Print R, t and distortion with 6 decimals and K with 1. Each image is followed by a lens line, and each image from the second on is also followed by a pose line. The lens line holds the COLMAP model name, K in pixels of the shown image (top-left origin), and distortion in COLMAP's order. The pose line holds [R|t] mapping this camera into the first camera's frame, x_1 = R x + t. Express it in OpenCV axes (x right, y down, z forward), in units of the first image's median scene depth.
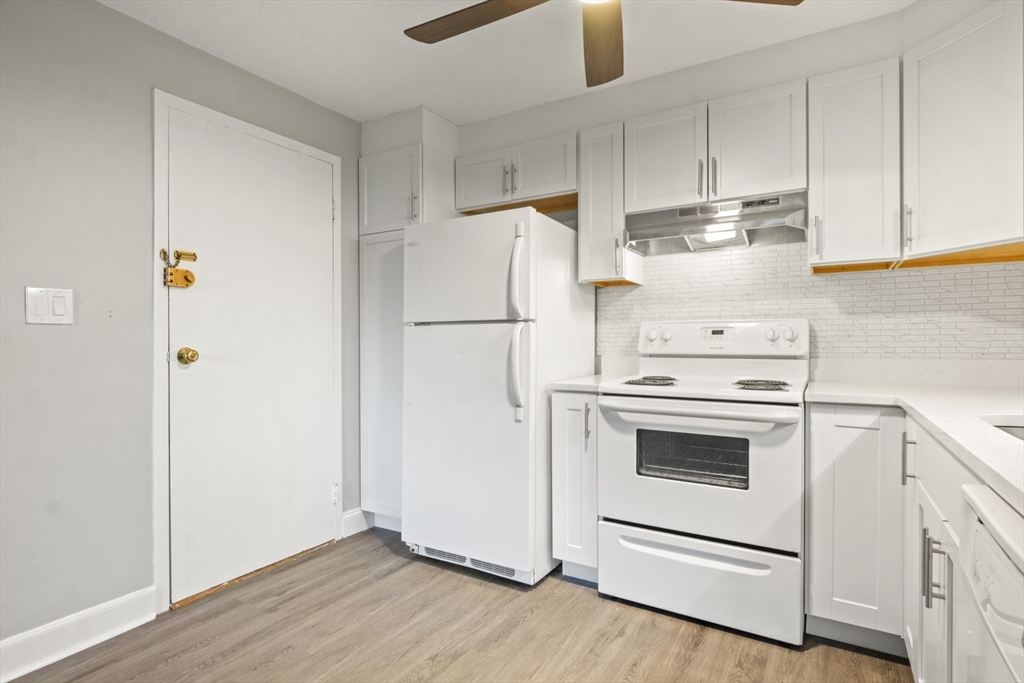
lens RADIAL K [[514.7, 0, 520.3], [0, 514.7, 345.2], [0, 0, 1]] dist [-0.009287, -0.000931]
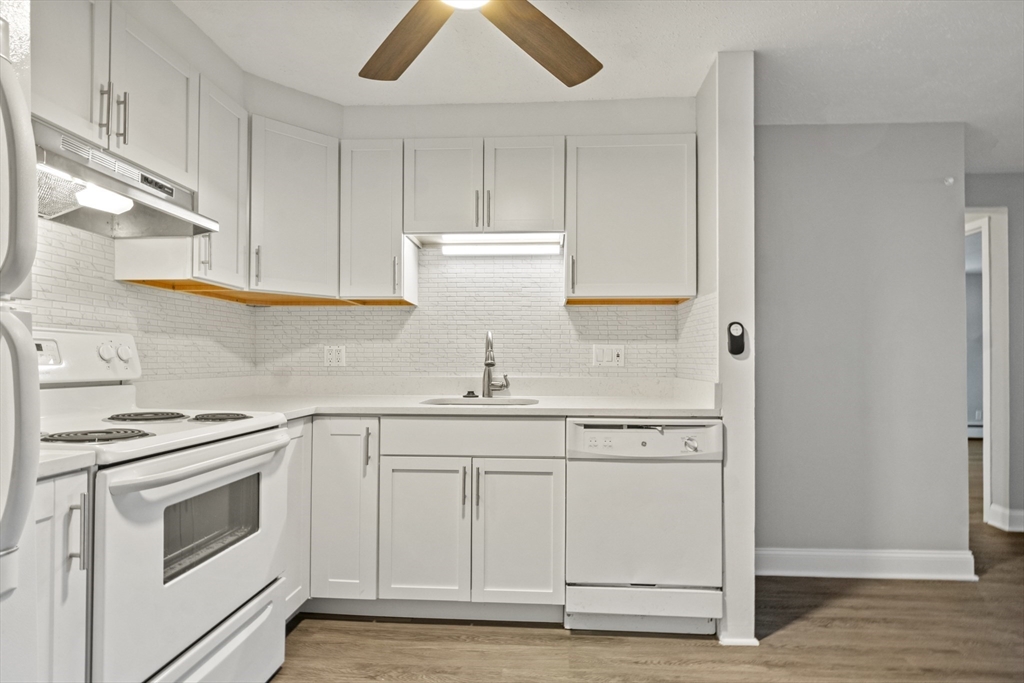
lens RADIAL K [[508.9, 0, 519.5], [0, 508.9, 355.6], [0, 0, 1]] dist [-0.010529, -0.000209]
pose [[-0.465055, 0.012160, 0.885198, -0.475987], [0.003188, 0.999922, -0.012062, -0.006852], [-0.885276, -0.002788, -0.465058, 0.883177]]
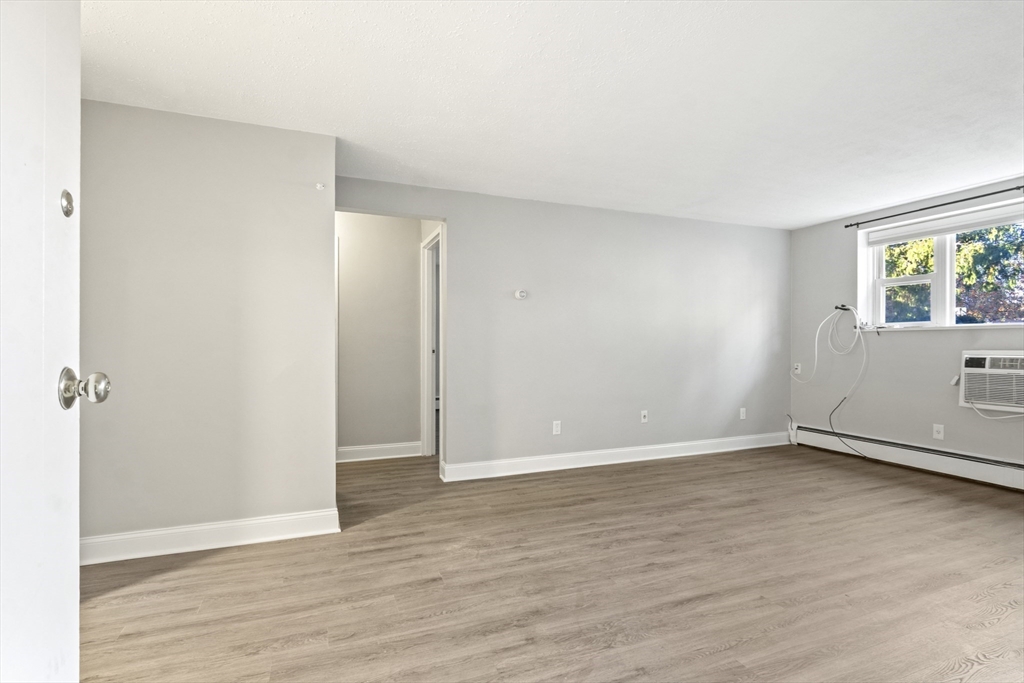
lens RADIAL K [[495.8, 0, 516.5], [0, 495.8, 343.1], [0, 0, 1]] dist [-0.004871, -0.000503]
pose [[-0.800059, 0.001800, 0.599918, -1.131373], [0.004675, 0.999984, 0.003233, -0.011152], [-0.599903, 0.005391, -0.800055, 0.169332]]
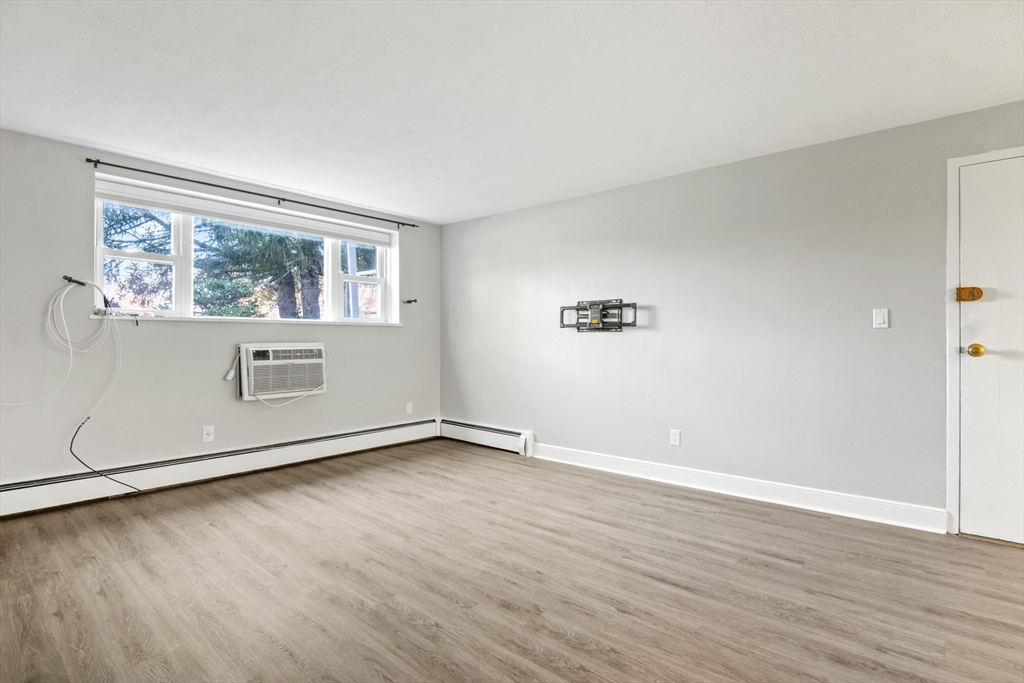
lens RADIAL K [[502.7, 0, 516.5], [0, 502.7, 342.1], [0, 0, 1]] dist [-0.013533, -0.003008]
pose [[-0.168797, 0.008118, -0.985617, 0.272497], [-0.006134, 0.999938, 0.009287, 0.000870], [0.985632, 0.007613, -0.168737, -0.995478]]
